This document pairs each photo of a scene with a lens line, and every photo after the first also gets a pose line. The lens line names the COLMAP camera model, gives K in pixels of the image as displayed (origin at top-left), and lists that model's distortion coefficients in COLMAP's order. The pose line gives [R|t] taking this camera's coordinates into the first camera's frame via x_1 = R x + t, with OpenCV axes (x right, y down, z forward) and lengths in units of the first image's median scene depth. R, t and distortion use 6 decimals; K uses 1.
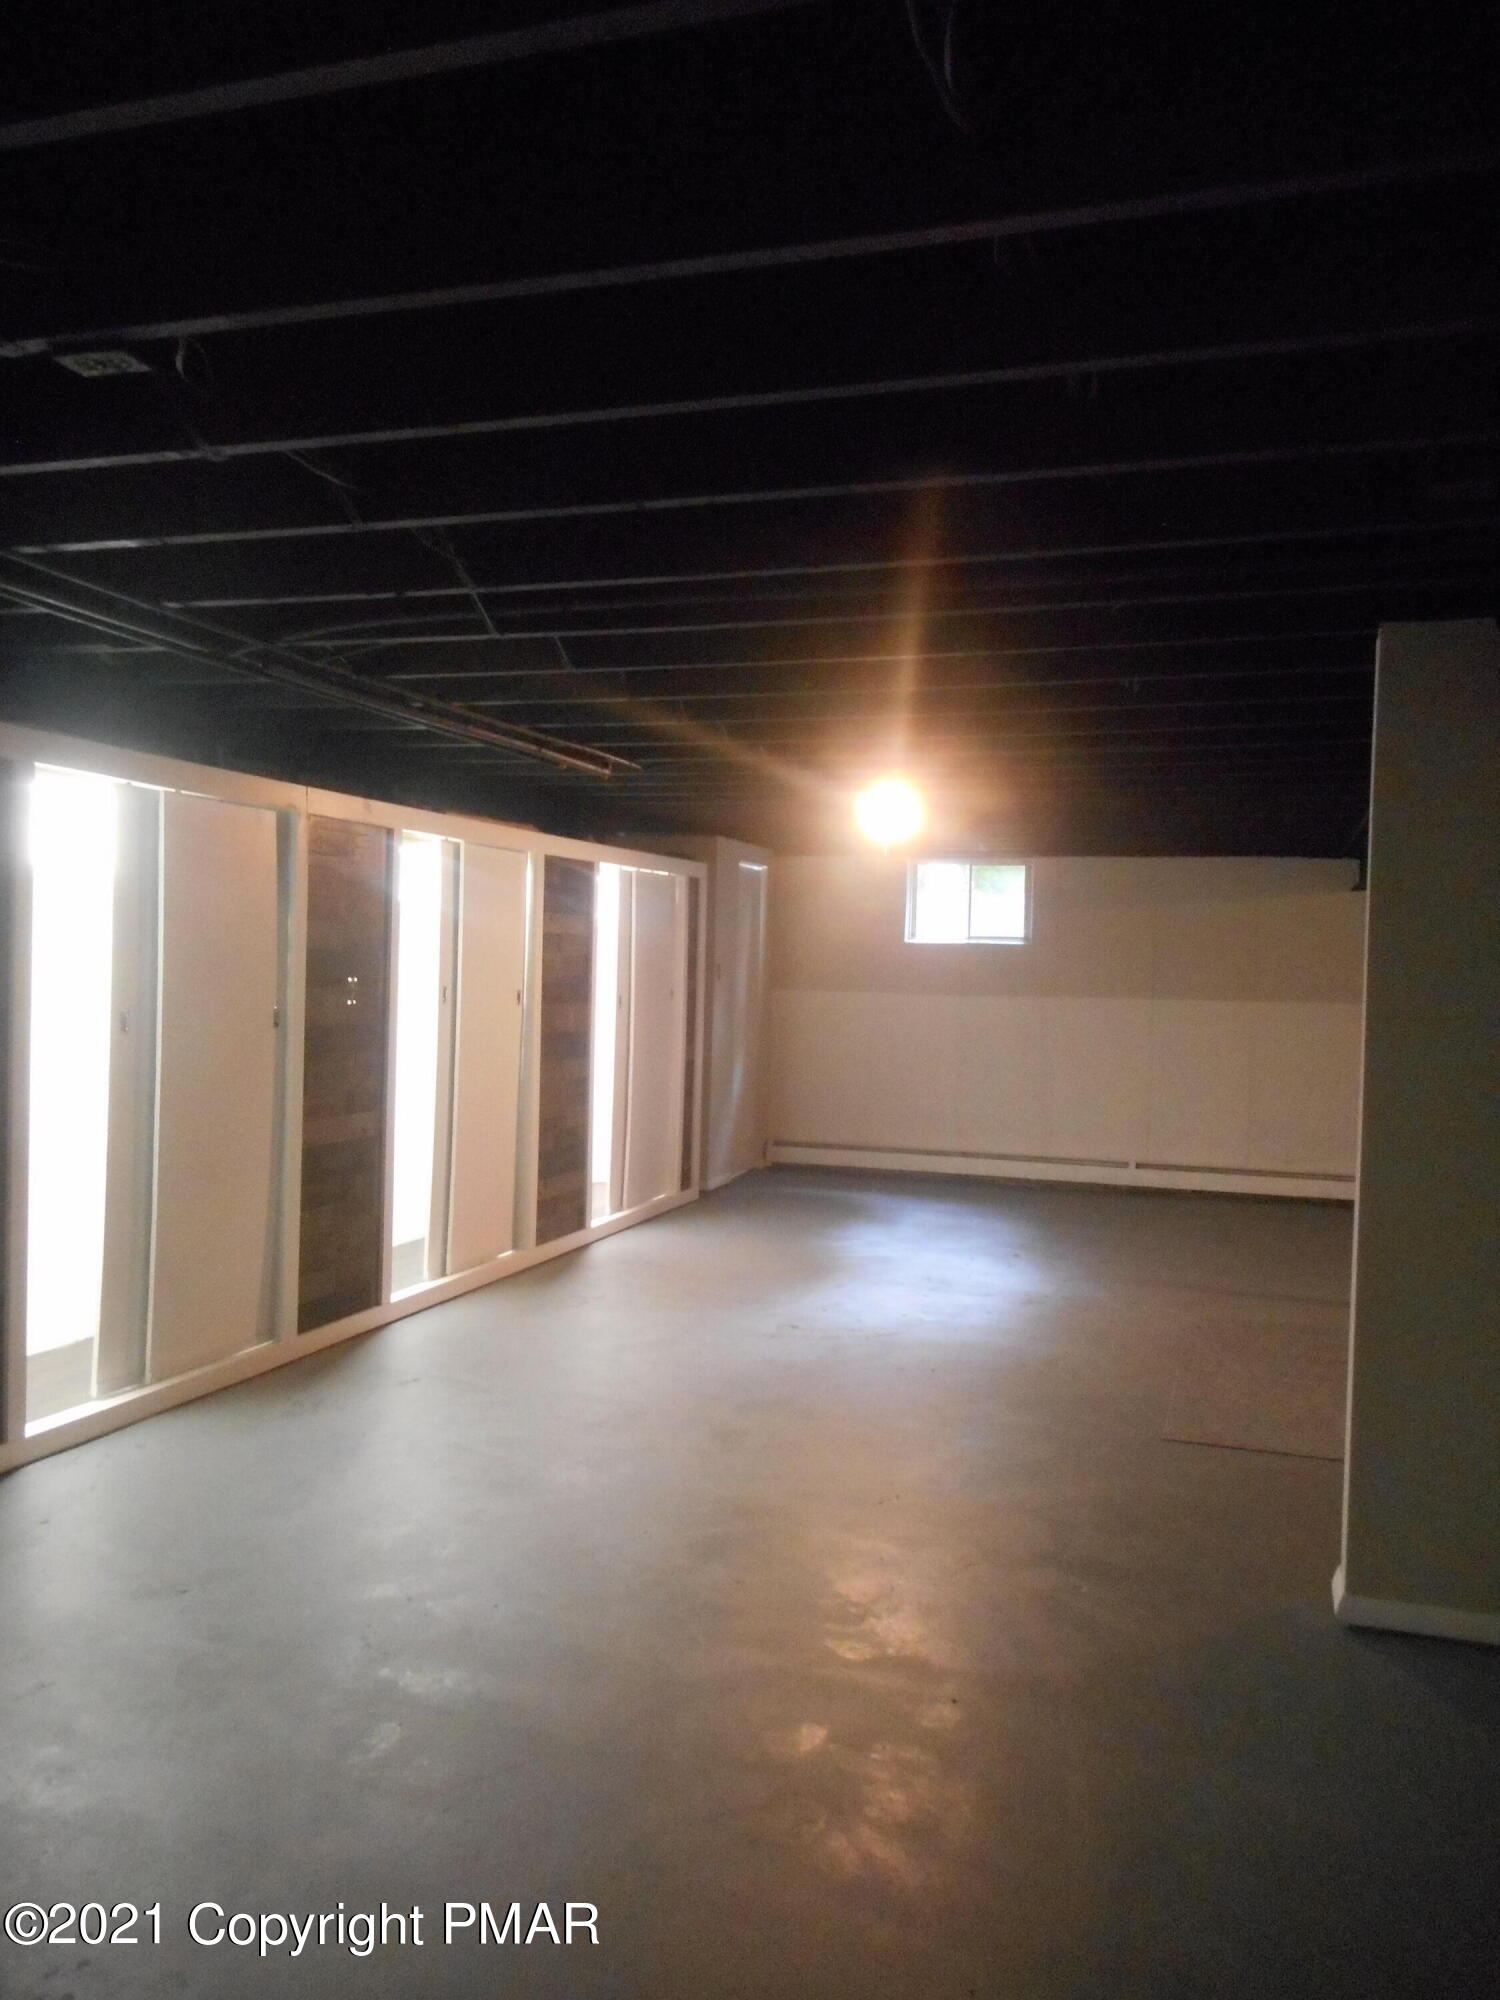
lens RADIAL K [[1482.8, 0, 750.6], [0, 1482.8, 989.8], [0, 0, 1]] dist [0.007661, -0.030041]
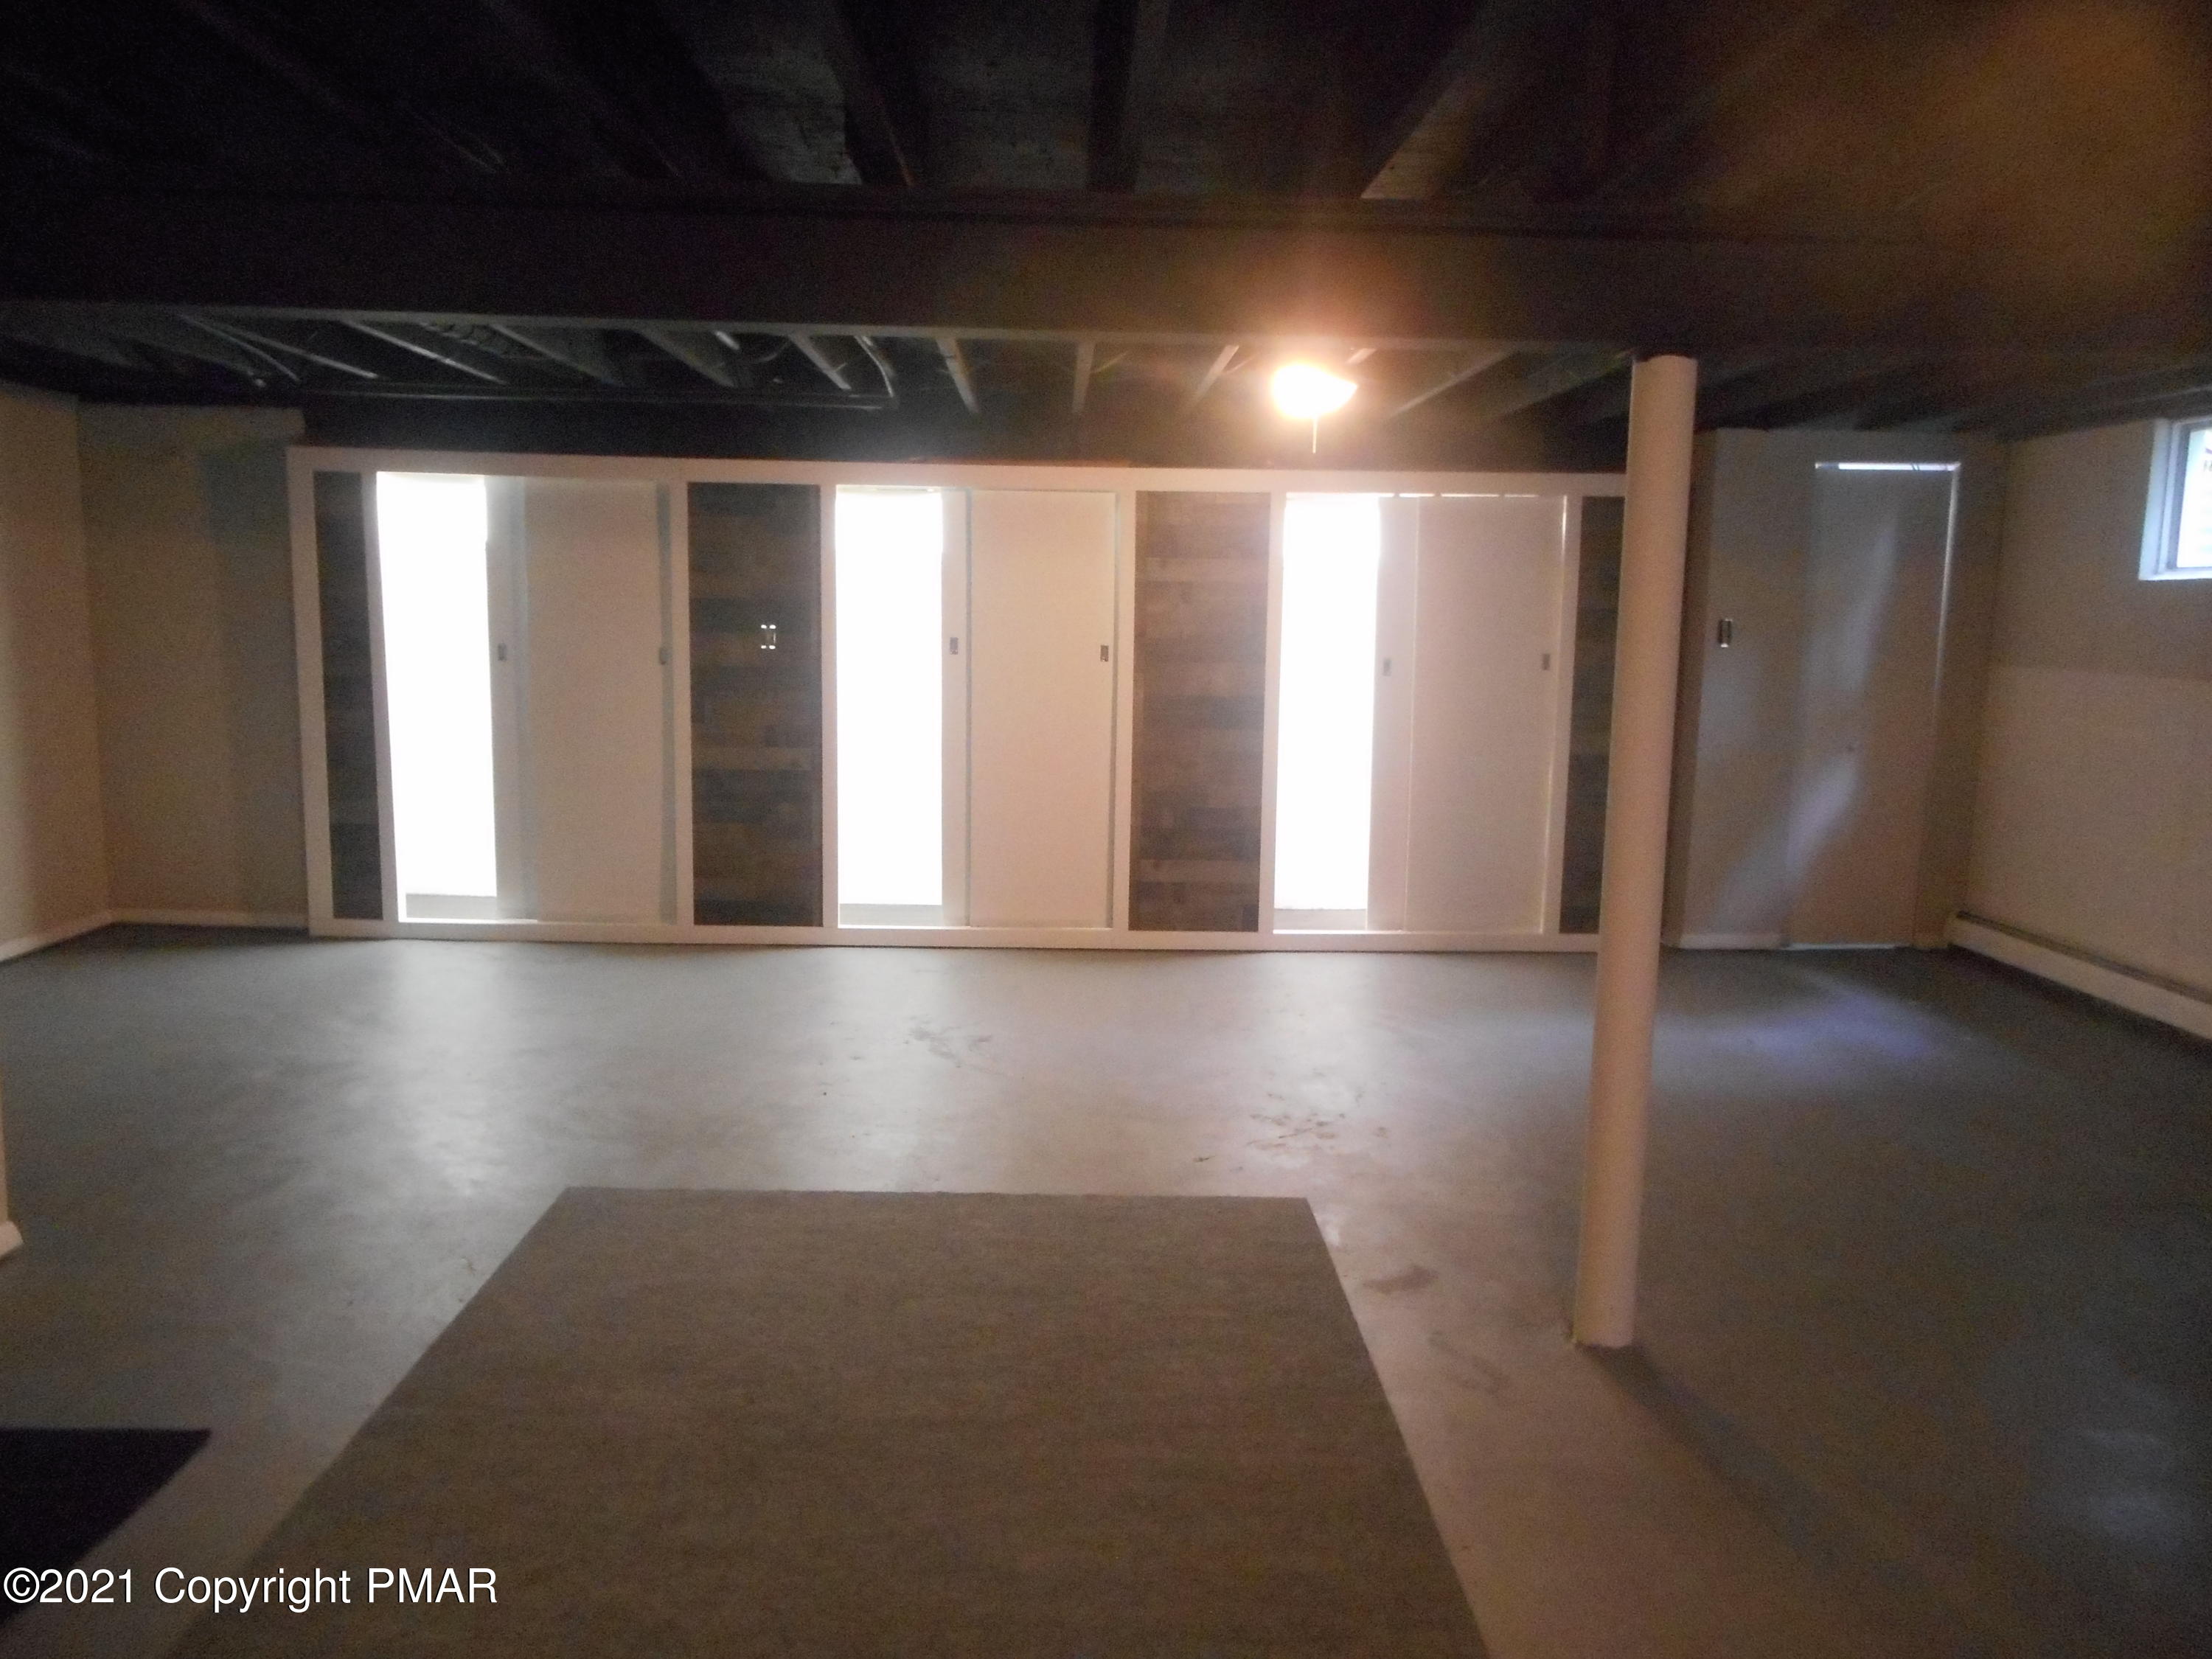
lens RADIAL K [[1640.0, 0, 1108.1], [0, 1640.0, 828.6], [0, 0, 1]] dist [0.007661, -0.030041]
pose [[0.357708, 0.097698, -0.928709, 1.012113], [-0.025453, 0.995163, 0.094885, 0.021271], [0.933486, -0.010303, 0.358465, 0.814856]]
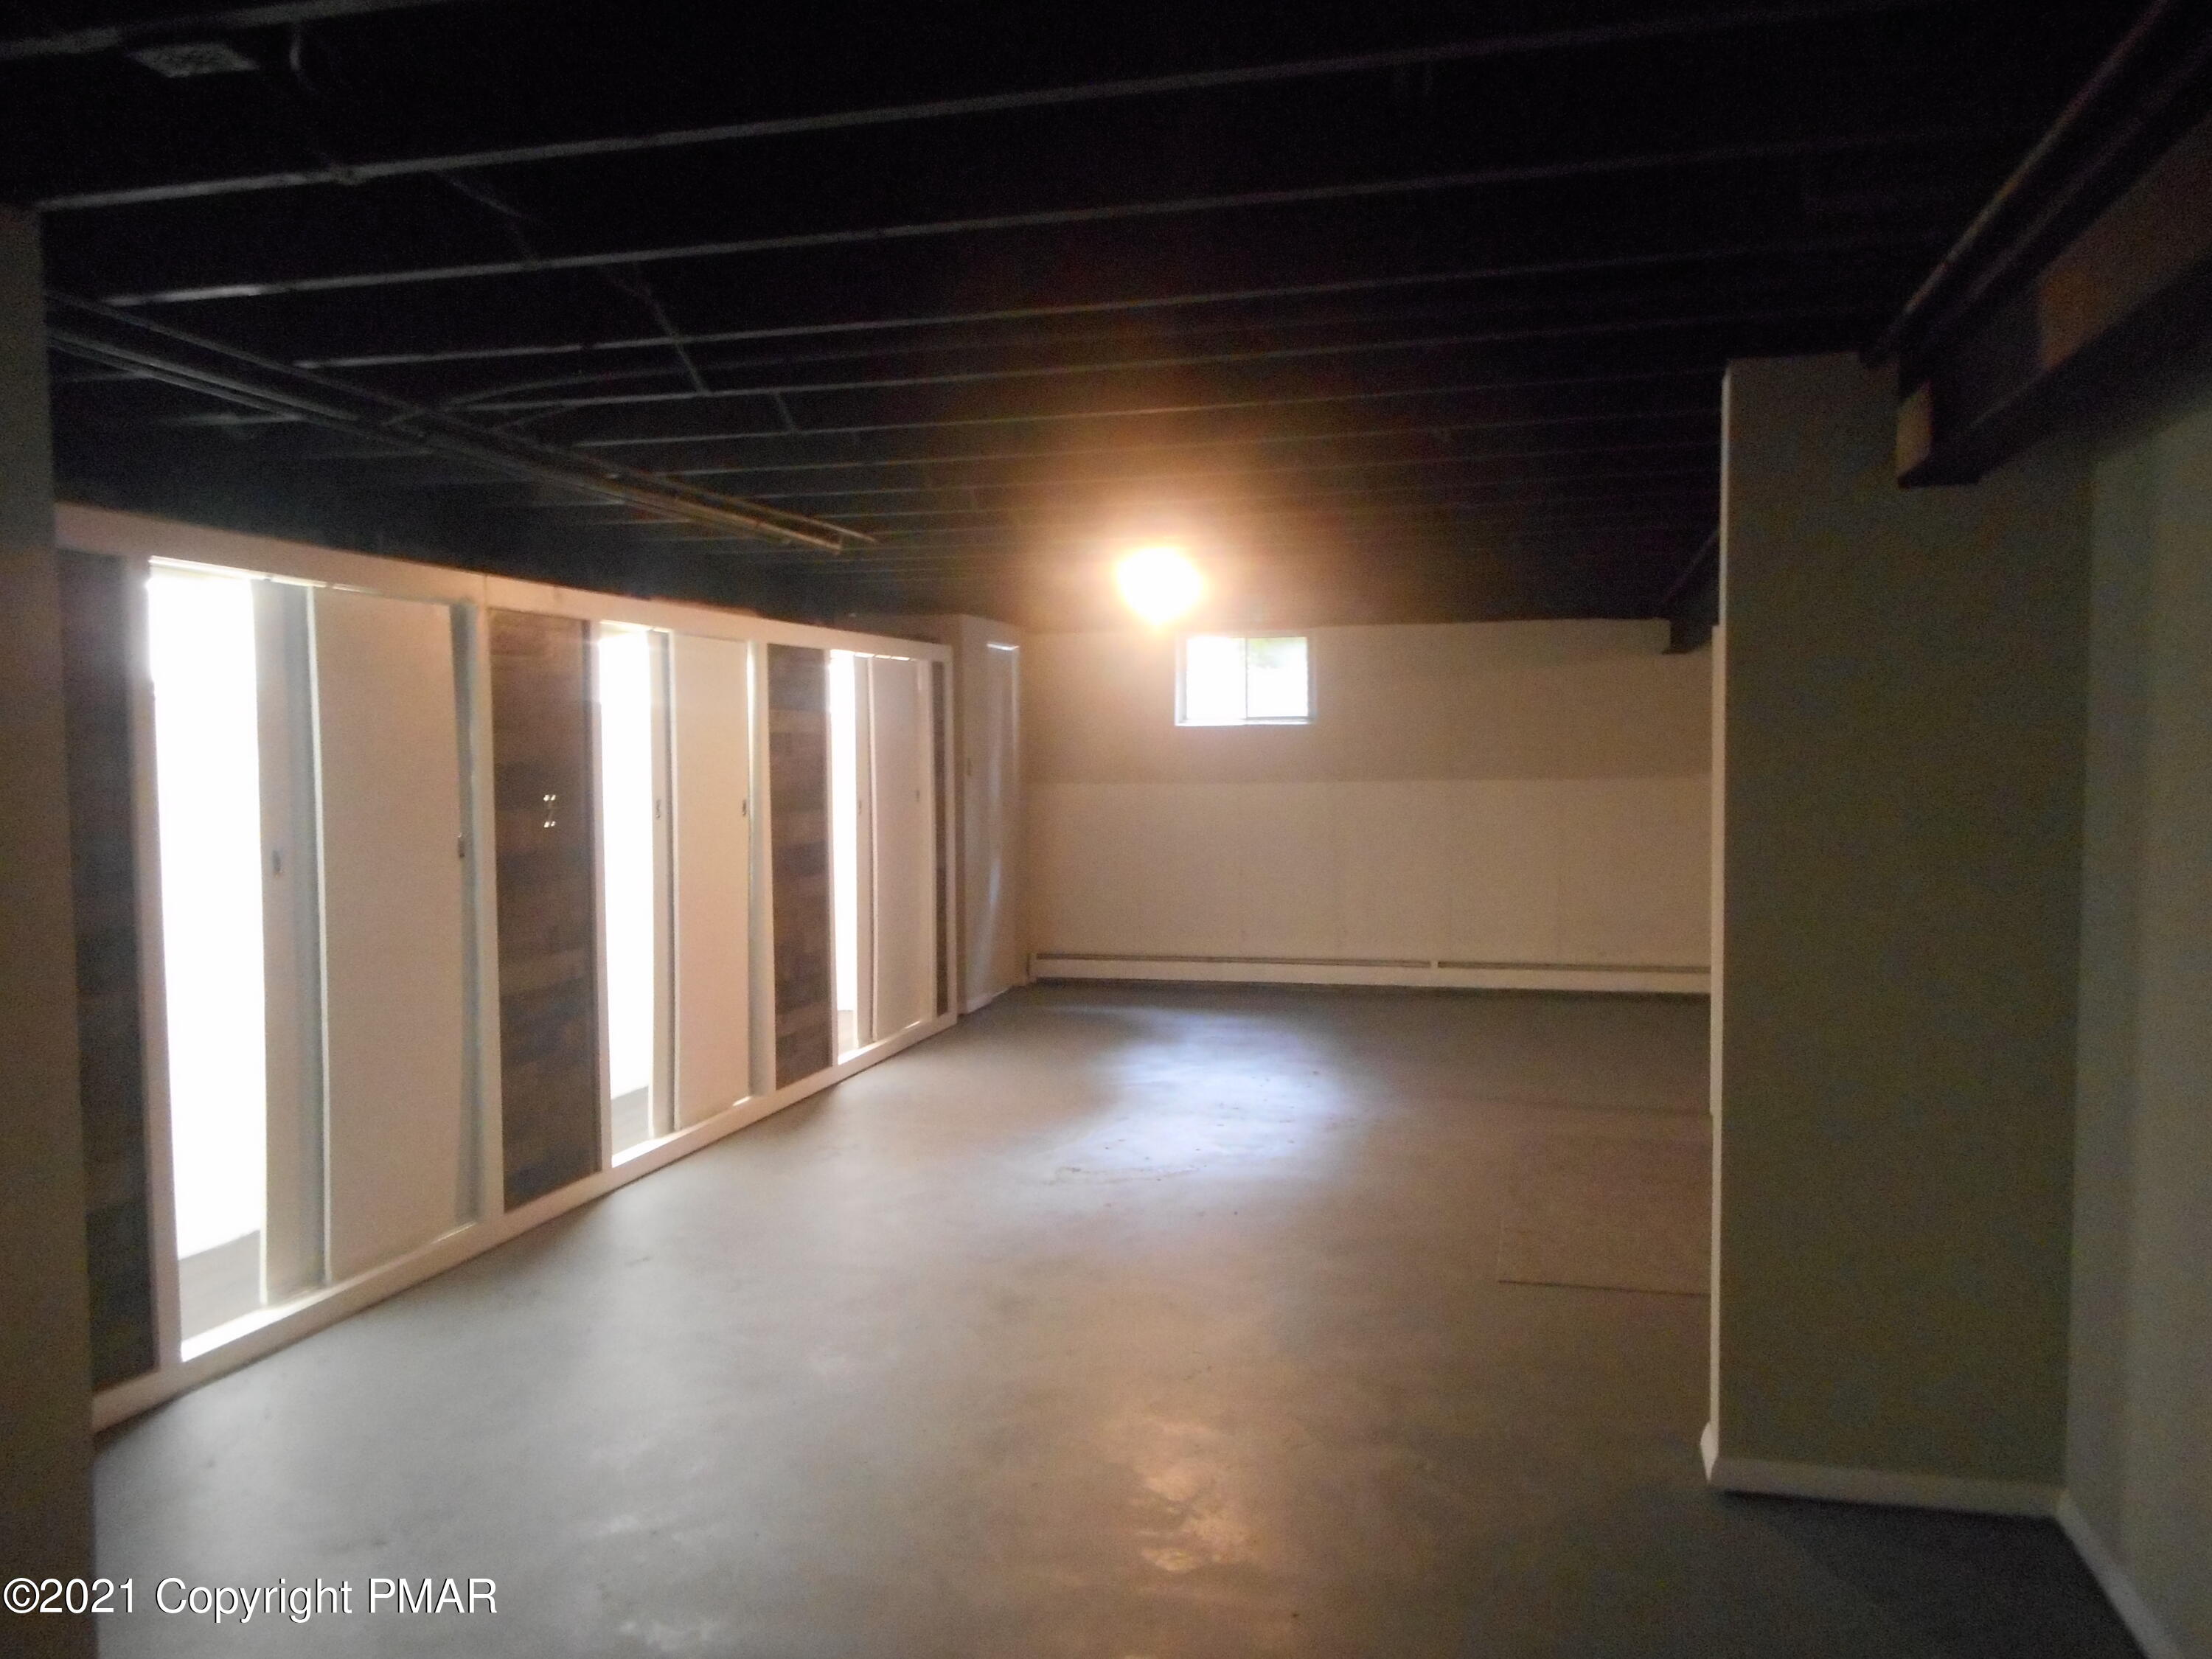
lens RADIAL K [[1640.0, 0, 1108.1], [0, 1640.0, 828.6], [0, 0, 1]] dist [0.007661, -0.030041]
pose [[0.997157, -0.037858, 0.065157, -0.008432], [0.035823, 0.998842, 0.032118, -0.008415], [-0.066298, -0.029693, 0.997358, 0.029746]]
